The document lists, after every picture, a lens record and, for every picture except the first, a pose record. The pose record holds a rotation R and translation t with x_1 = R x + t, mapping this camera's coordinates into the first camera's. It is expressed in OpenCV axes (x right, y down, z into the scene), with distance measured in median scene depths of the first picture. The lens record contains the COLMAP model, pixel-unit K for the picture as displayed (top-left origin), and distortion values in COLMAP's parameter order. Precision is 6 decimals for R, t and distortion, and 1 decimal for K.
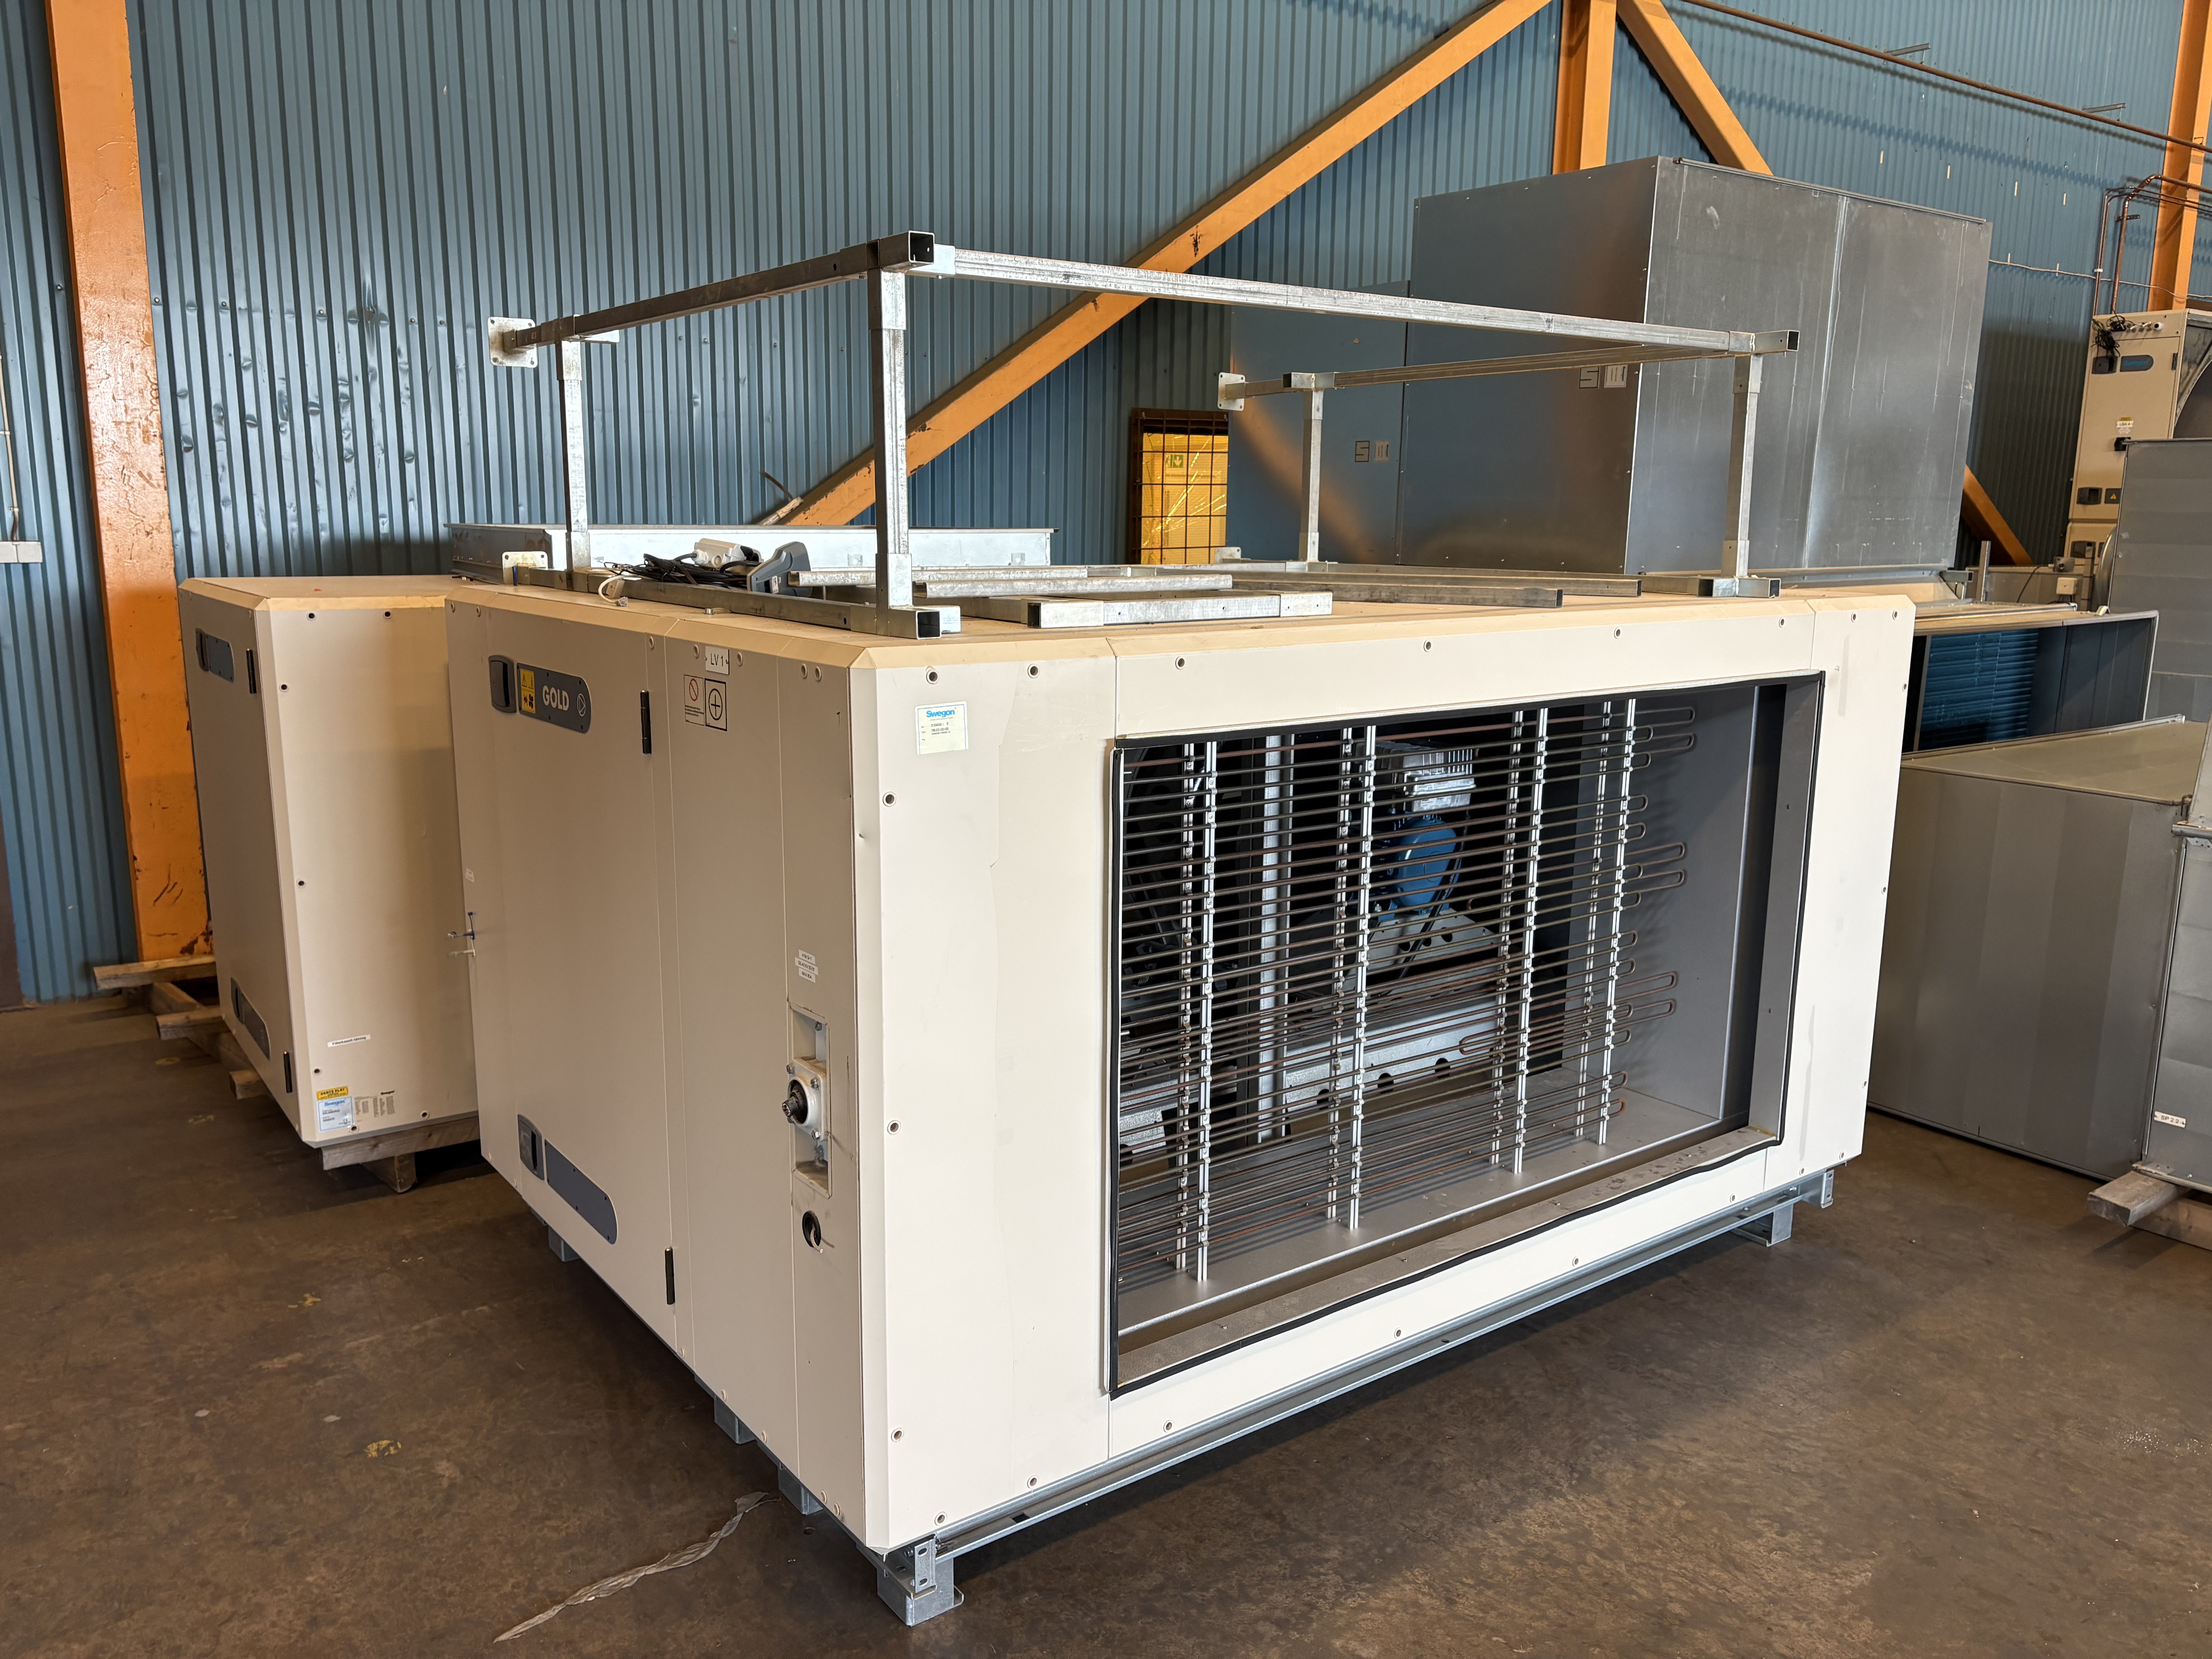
lens RADIAL K [[1674.6, 0, 1108.9], [0, 1674.6, 835.6], [0, 0, 1]] dist [0.048347, -0.054334]
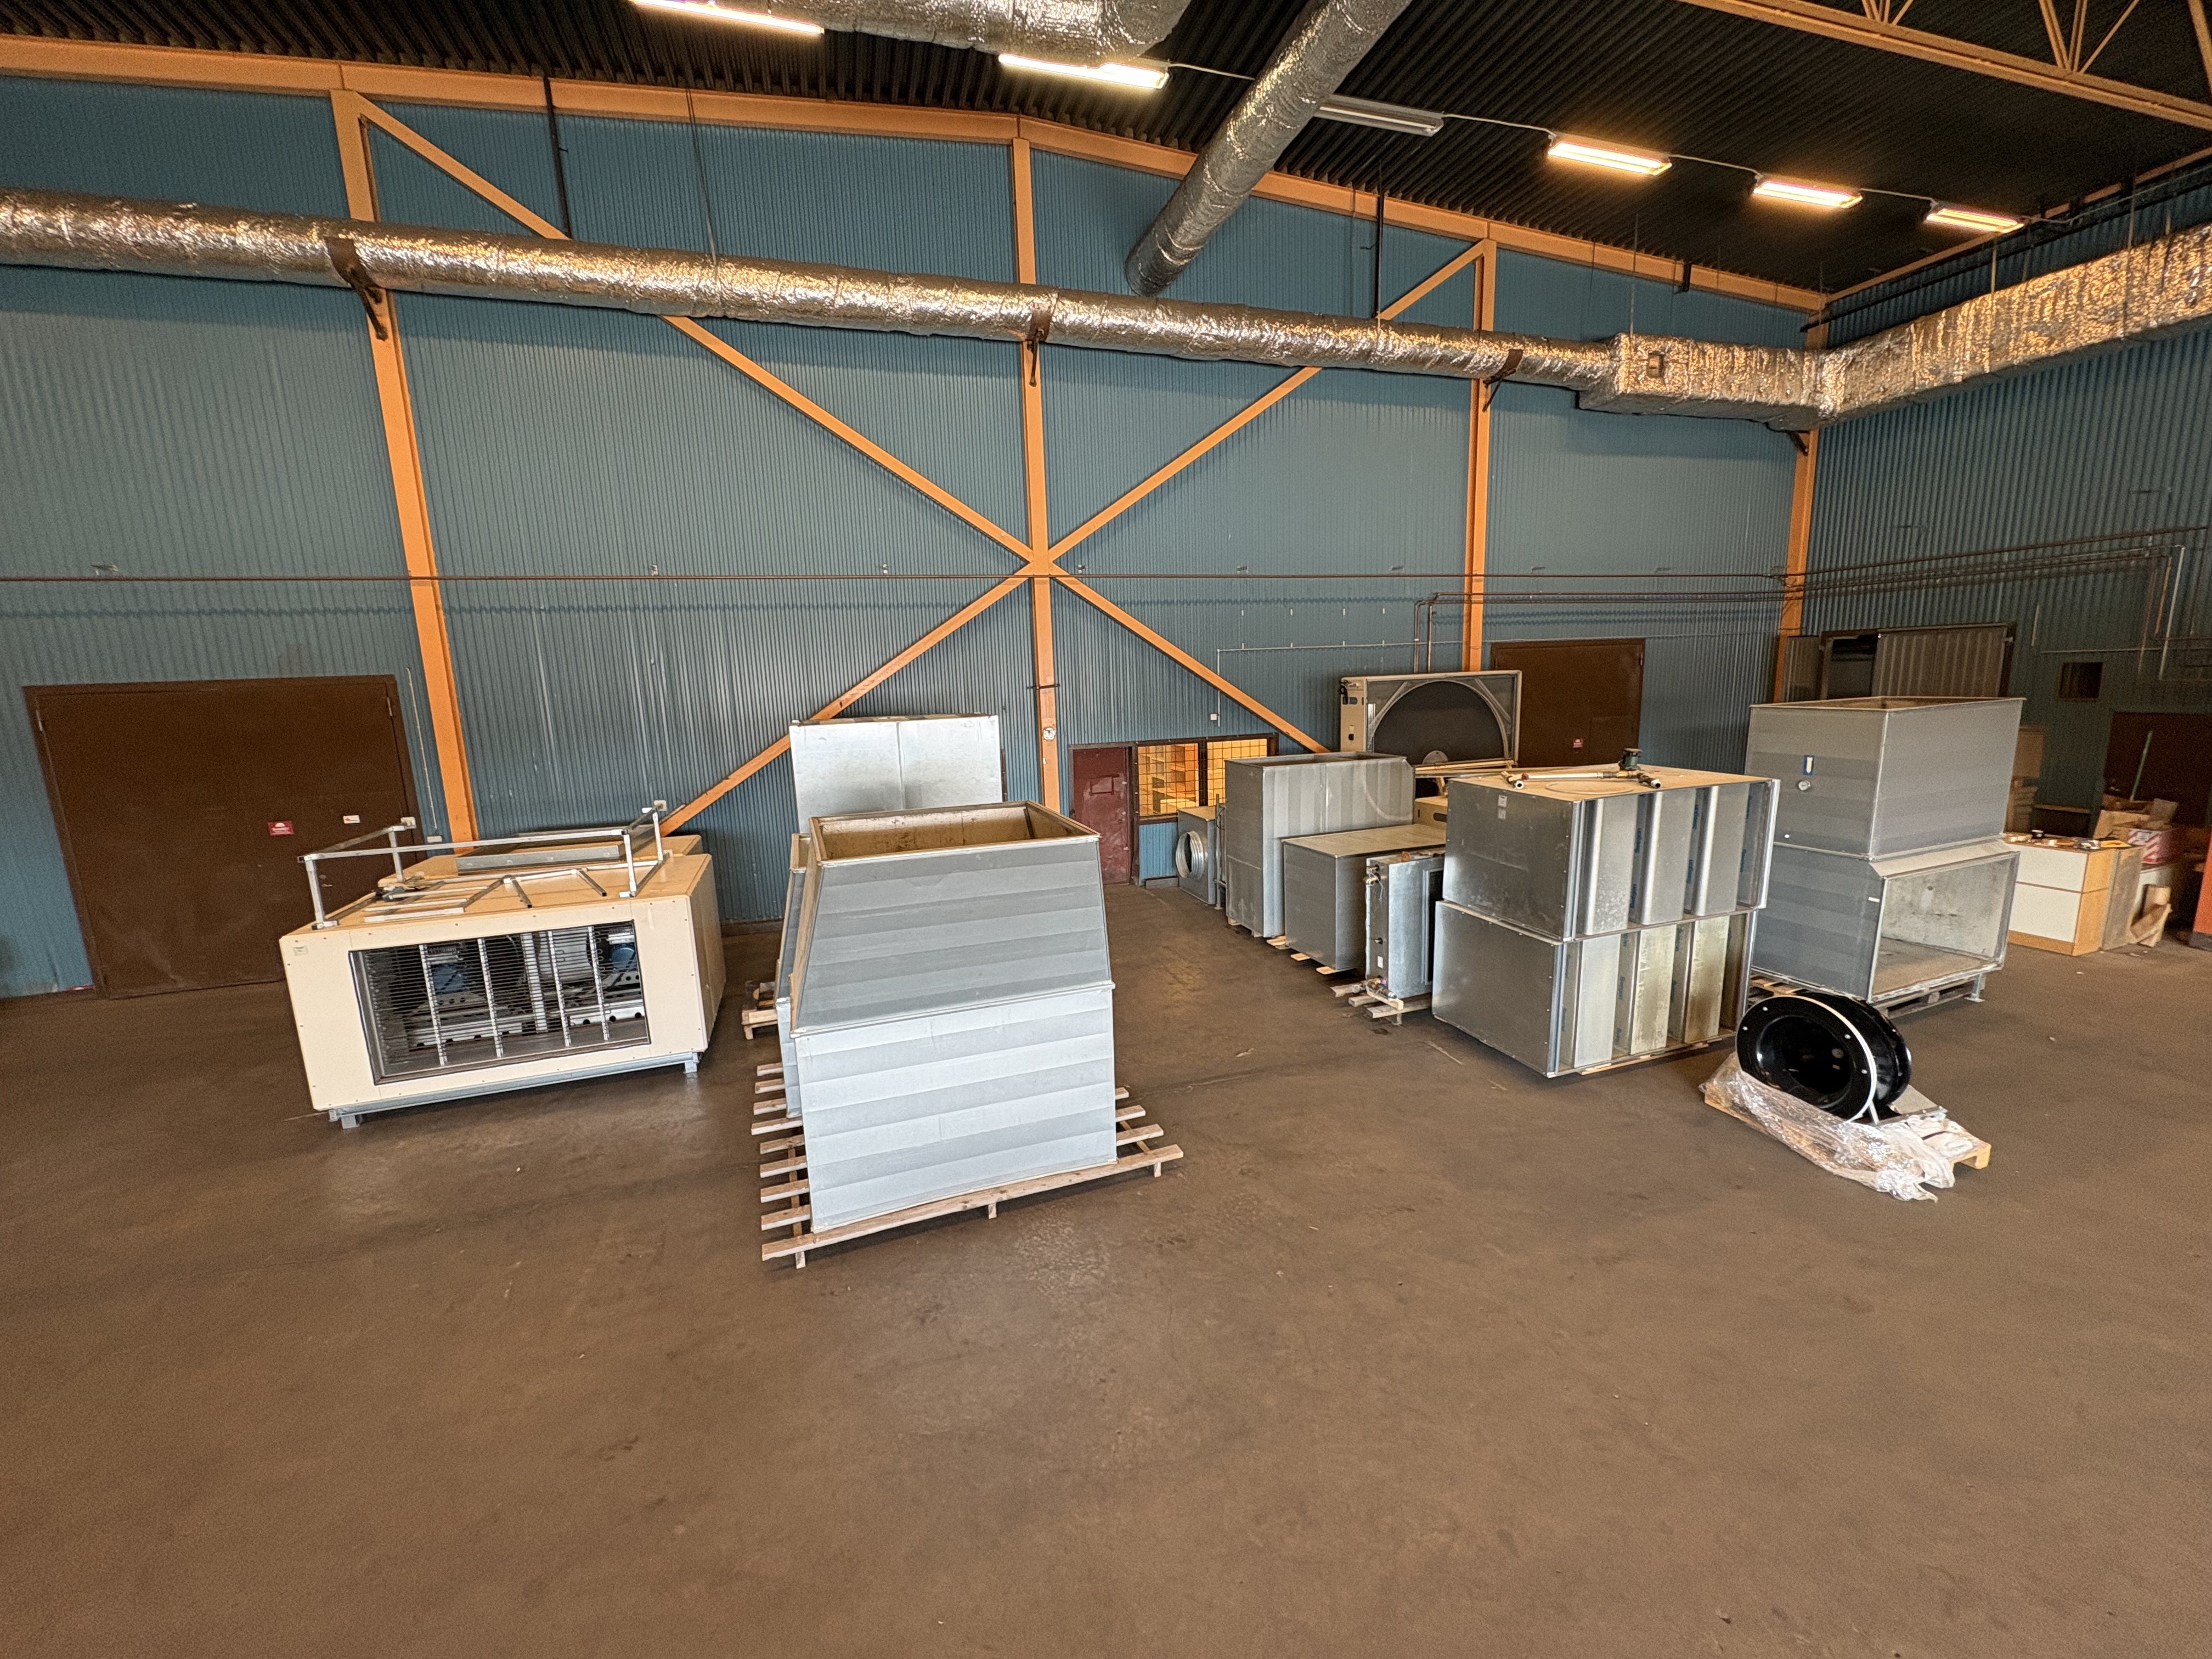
lens RADIAL K [[880.2, 0, 1108.4], [0, 880.2, 828.6], [0, 0, 1]] dist [-0.000455, 0.000299]
pose [[0.950207, 0.010729, -0.311434, 1.141375], [-0.015598, 0.999792, -0.013149, -0.162690], [0.311228, 0.017352, 0.950177, -0.303066]]
